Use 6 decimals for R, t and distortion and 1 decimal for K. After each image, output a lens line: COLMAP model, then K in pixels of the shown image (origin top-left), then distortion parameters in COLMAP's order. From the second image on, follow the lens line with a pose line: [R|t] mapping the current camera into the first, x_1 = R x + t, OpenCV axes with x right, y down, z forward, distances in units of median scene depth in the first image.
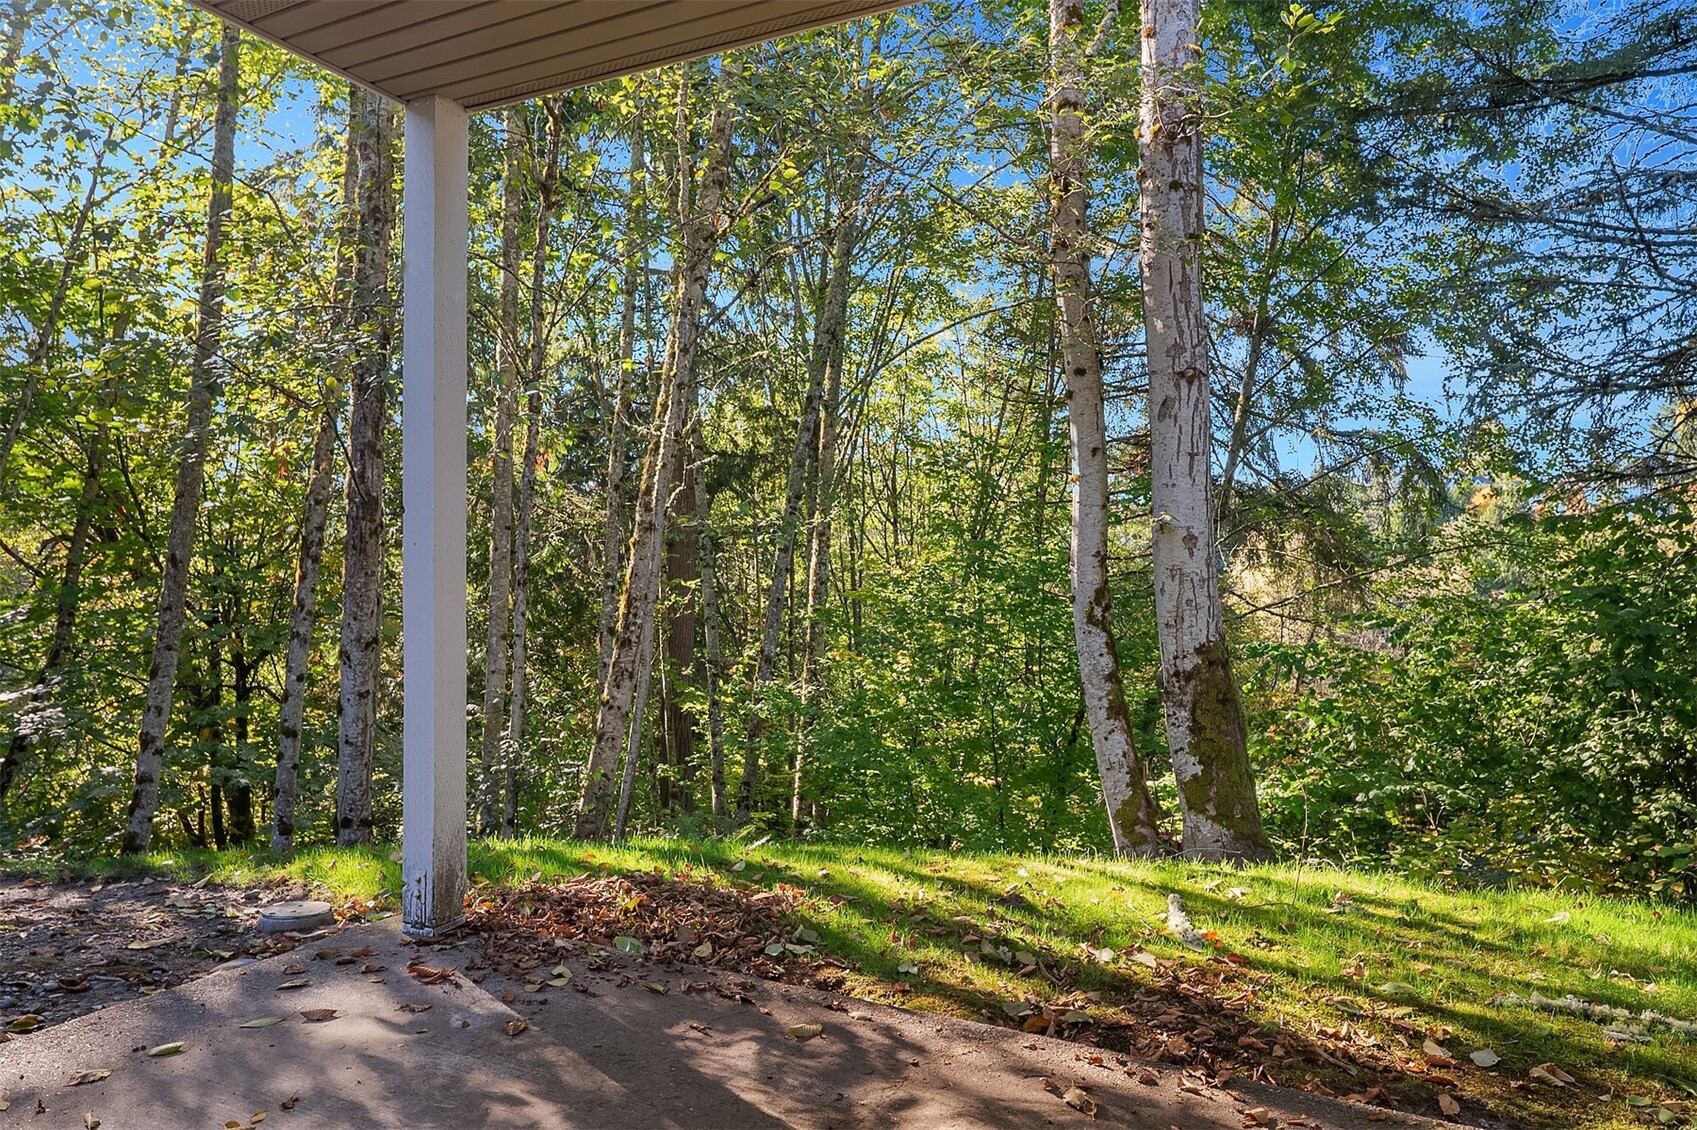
lens RADIAL K [[1110.7, 0, 849.0], [0, 1110.7, 575.7], [0, 0, 1]] dist [0.002245, 0.000286]
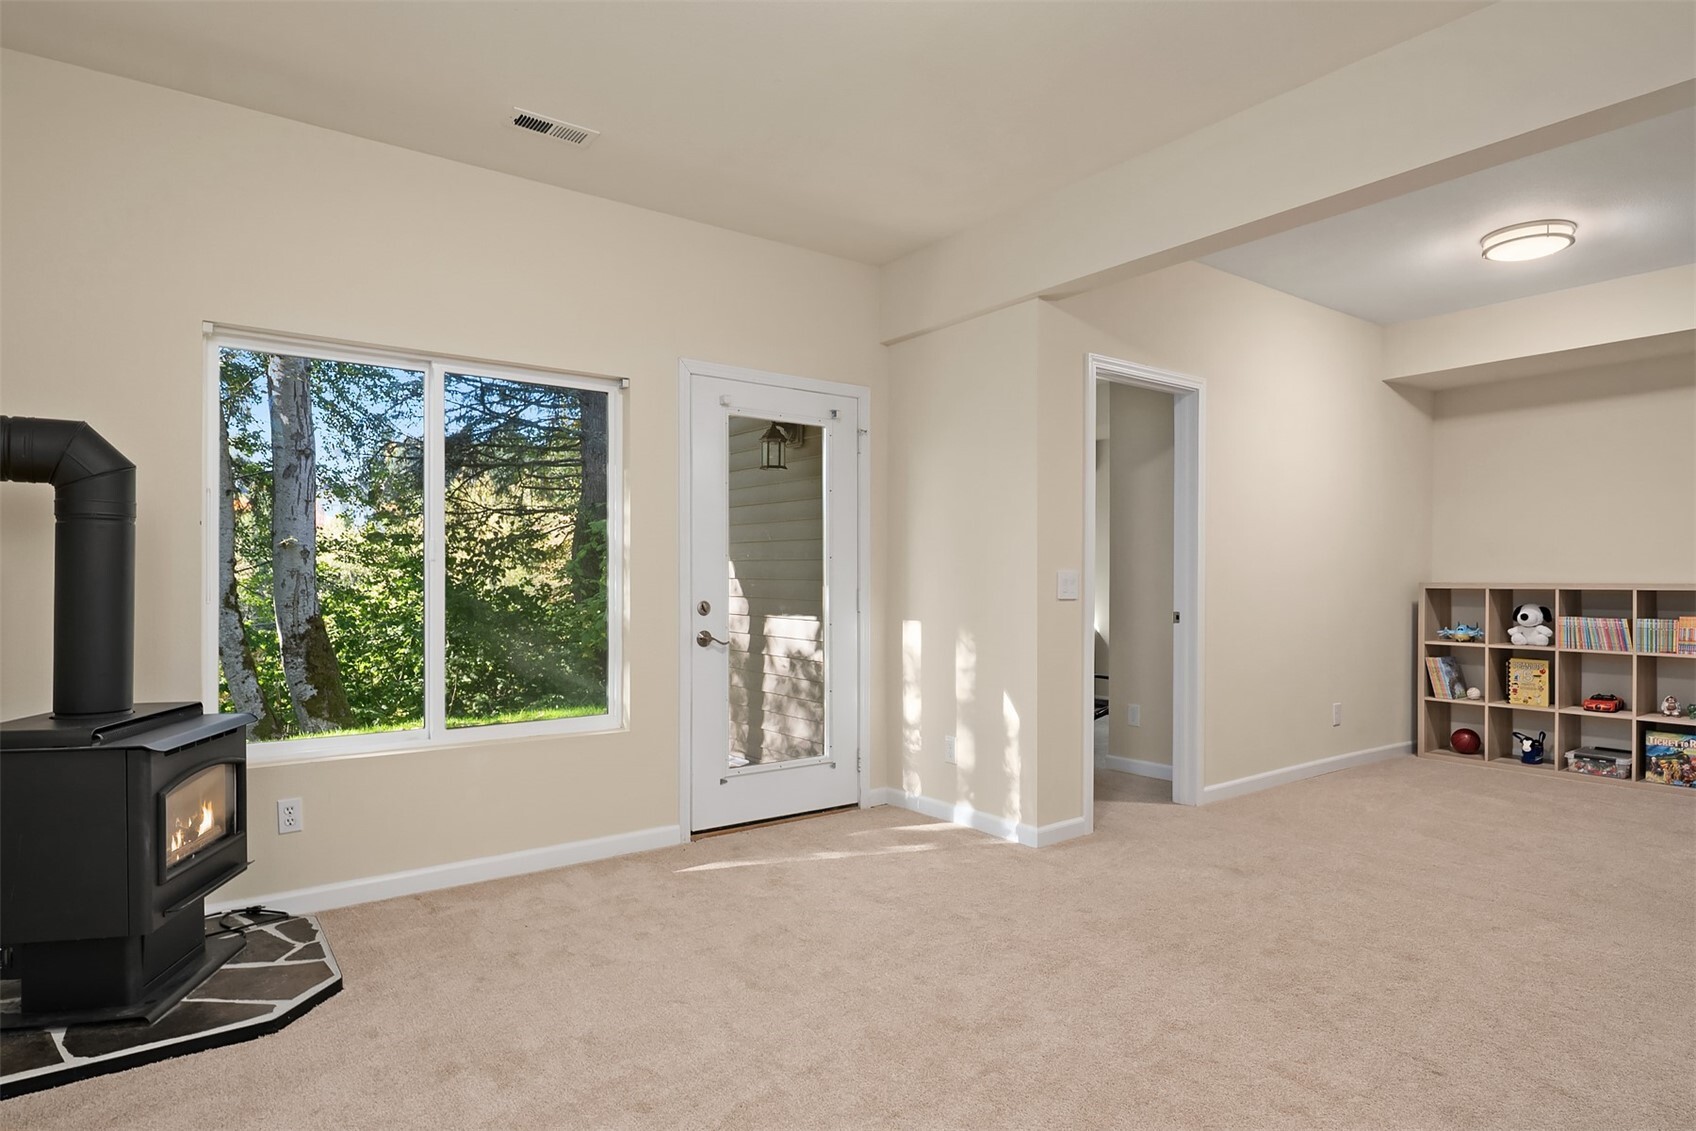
lens RADIAL K [[939.2, 0, 847.8], [0, 939.2, 593.0], [0, 0, 1]] dist [0.017154, 0.000440]
pose [[0.448400, -0.022688, 0.893545, -0.566692], [0.003752, 0.999717, 0.023501, -0.003141], [-0.893825, -0.007185, 0.448358, -0.330112]]
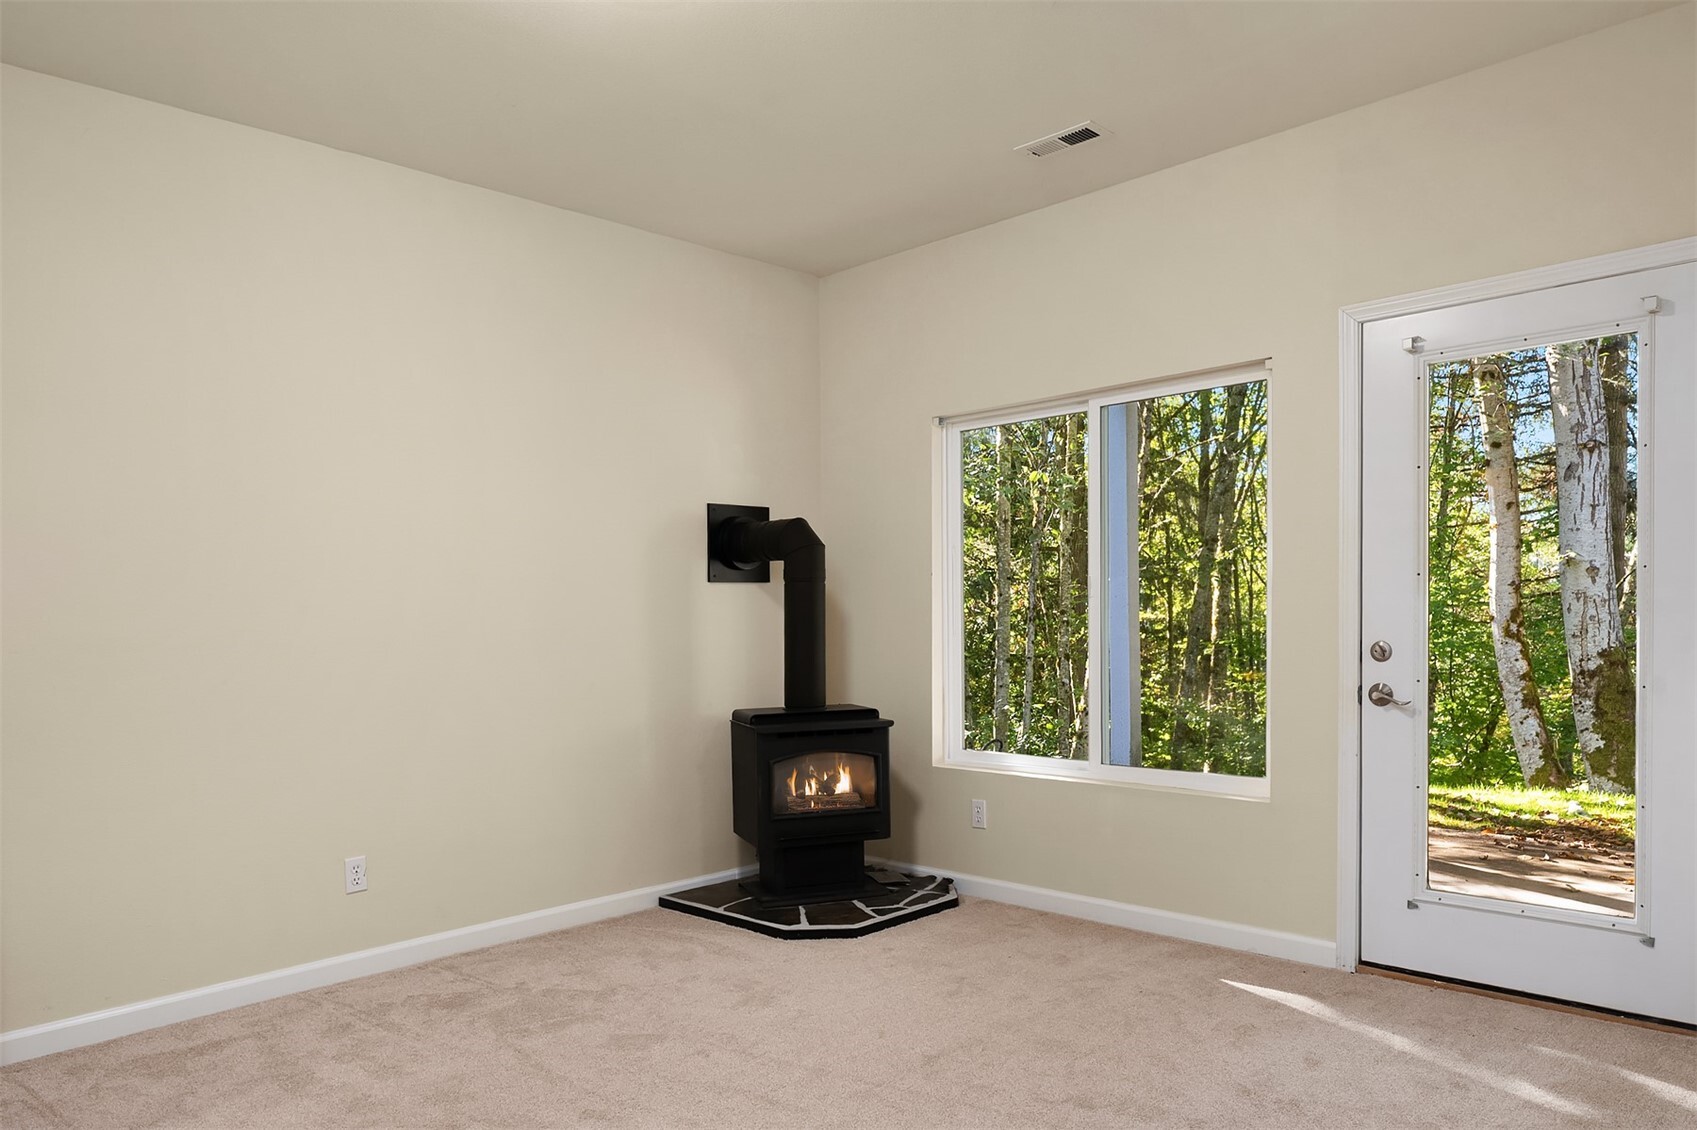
lens RADIAL K [[1137.3, 0, 845.0], [0, 1137.3, 653.4], [0, 0, 1]] dist [0.003525, 0.001735]
pose [[0.954485, -0.018838, -0.297662, -0.136143], [0.029445, 0.999080, 0.031191, -0.002071], [0.296801, -0.038536, 0.954162, -0.545624]]
